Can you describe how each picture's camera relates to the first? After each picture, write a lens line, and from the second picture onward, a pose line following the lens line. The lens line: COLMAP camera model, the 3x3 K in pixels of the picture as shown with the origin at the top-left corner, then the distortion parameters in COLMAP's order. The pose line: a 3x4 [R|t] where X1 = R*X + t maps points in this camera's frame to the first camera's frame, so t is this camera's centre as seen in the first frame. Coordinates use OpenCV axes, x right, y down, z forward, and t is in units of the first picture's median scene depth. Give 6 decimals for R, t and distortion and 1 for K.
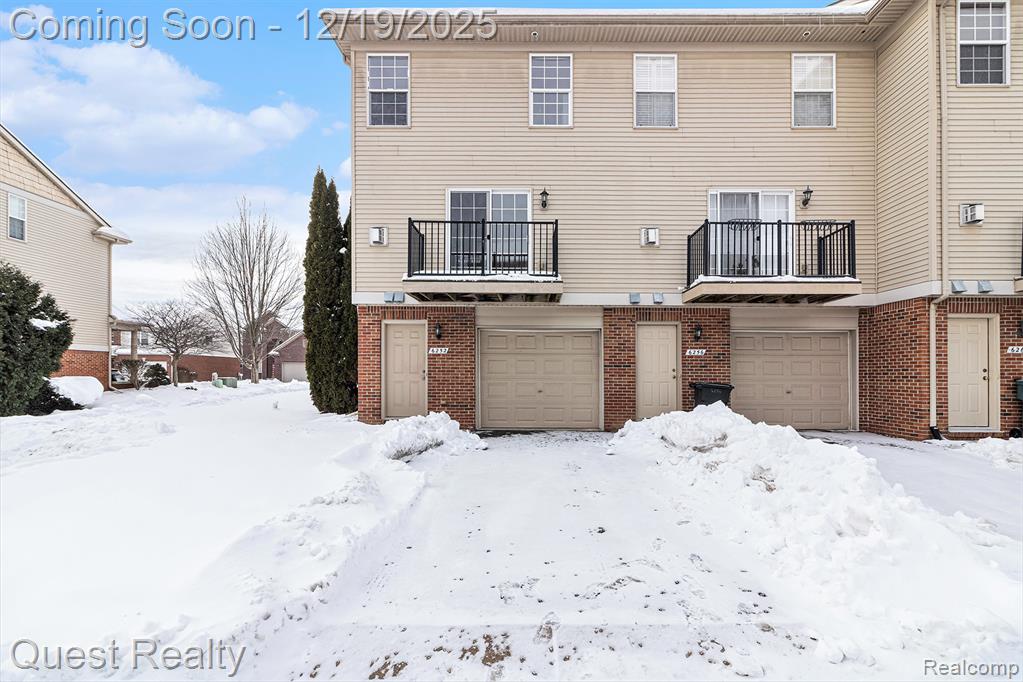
lens RADIAL K [[460.4, 0, 515.0], [0, 460.4, 368.1], [0, 0, 1]] dist [0.001288, 0.000145]
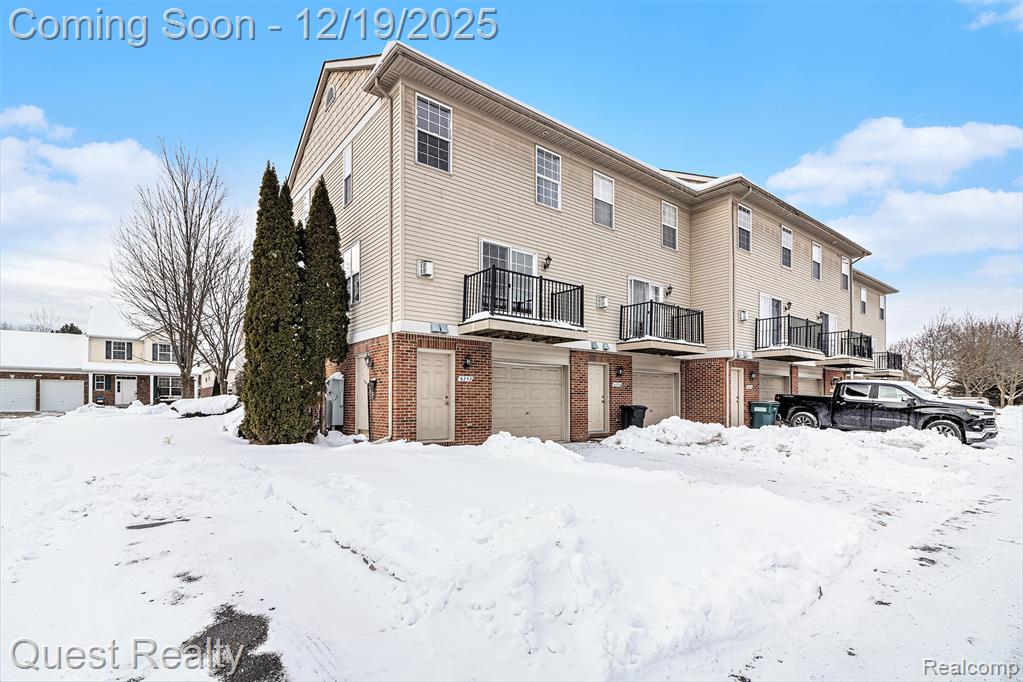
lens RADIAL K [[487.7, 0, 511.0], [0, 487.7, 386.3], [0, 0, 1]] dist [-0.000504, -0.000081]
pose [[0.781064, 0.015061, 0.624269, -0.821069], [-0.008693, 0.999874, -0.013247, -0.004742], [-0.624391, 0.004920, 0.781097, 0.005777]]
